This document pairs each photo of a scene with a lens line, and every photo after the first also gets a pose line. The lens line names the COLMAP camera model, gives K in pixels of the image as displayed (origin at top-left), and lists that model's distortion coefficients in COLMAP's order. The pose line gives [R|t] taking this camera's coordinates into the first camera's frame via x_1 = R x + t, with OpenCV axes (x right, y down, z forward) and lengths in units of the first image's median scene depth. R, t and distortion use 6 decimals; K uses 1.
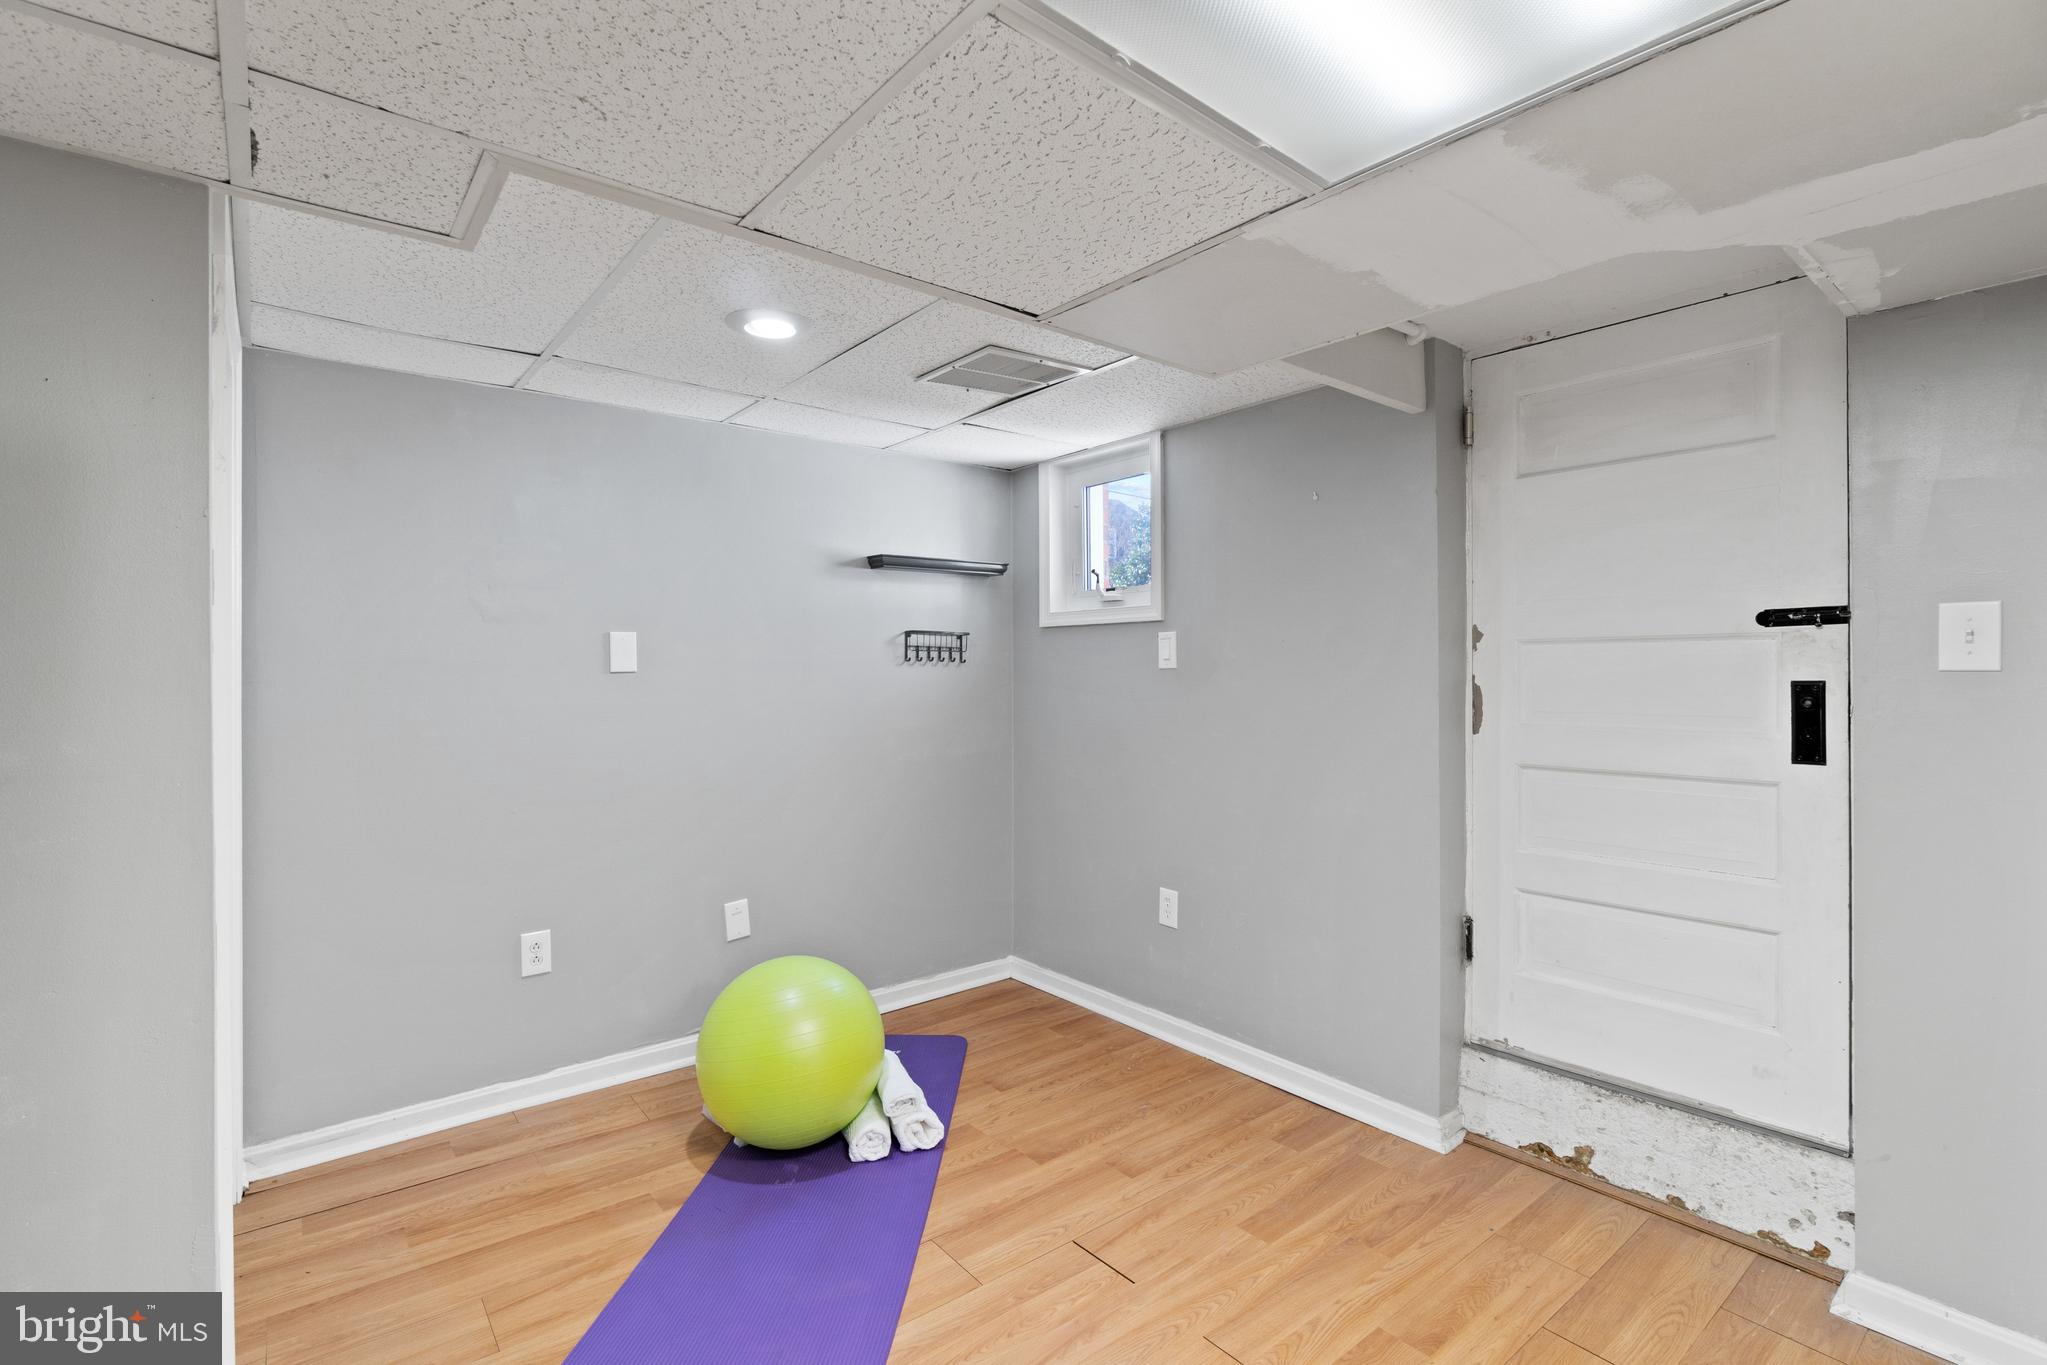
lens RADIAL K [[942.2, 0, 1011.6], [0, 942.2, 678.5], [0, 0, 1]] dist [-0.004486, -0.000413]
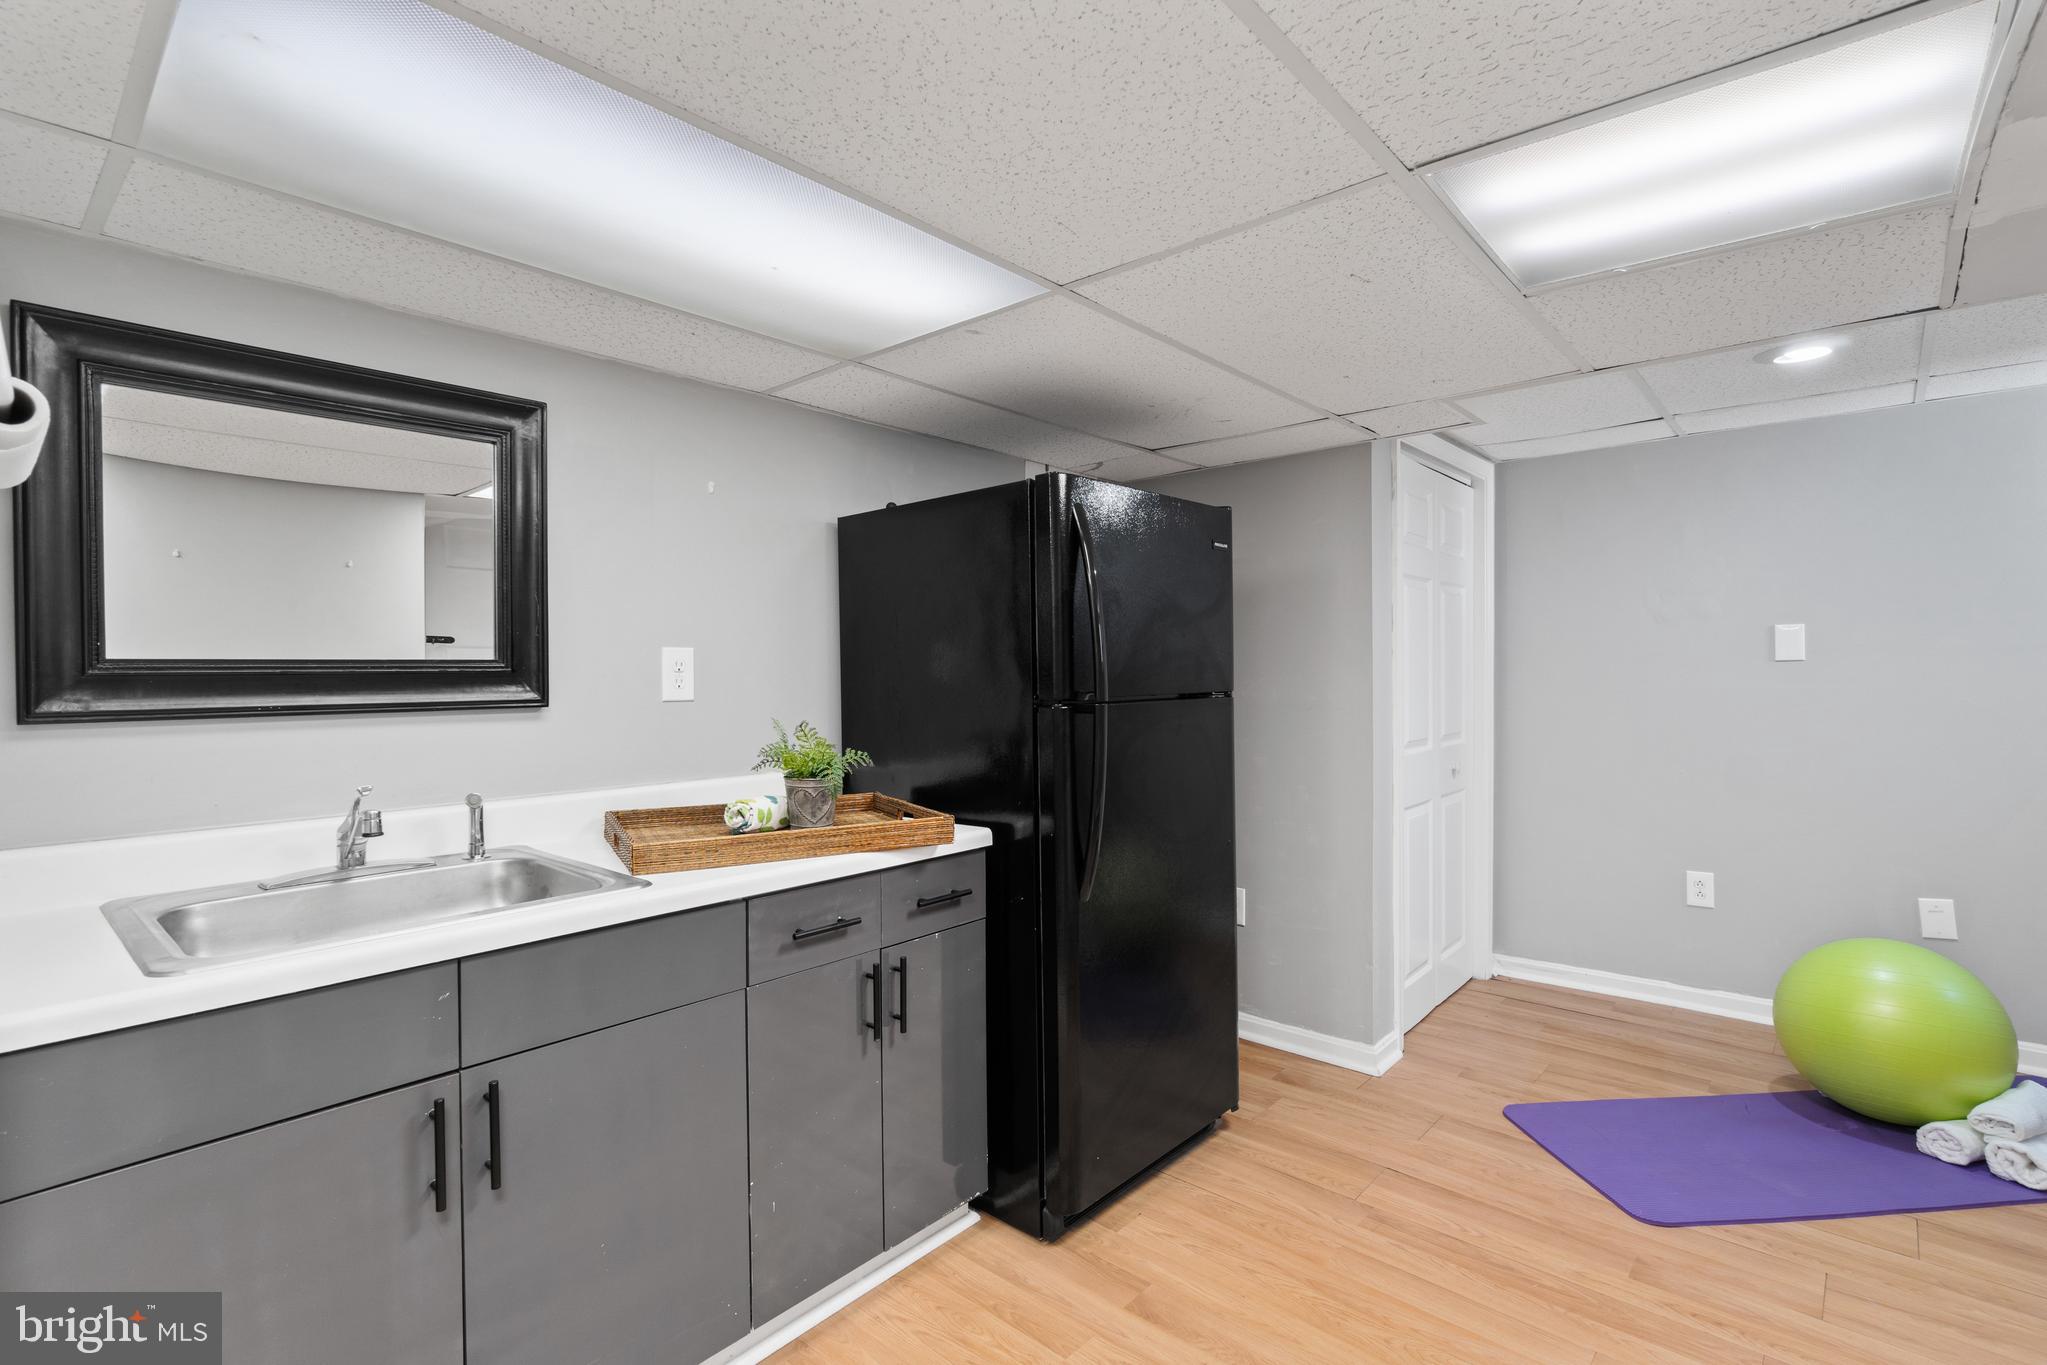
lens RADIAL K [[942.2, 0, 1011.6], [0, 942.2, 678.5], [0, 0, 1]] dist [-0.004486, -0.000413]
pose [[0.168261, 0.007702, -0.985712, 0.650497], [0.000005, 0.999969, 0.007814, 0.007216], [0.985742, -0.001320, 0.168256, -0.112024]]
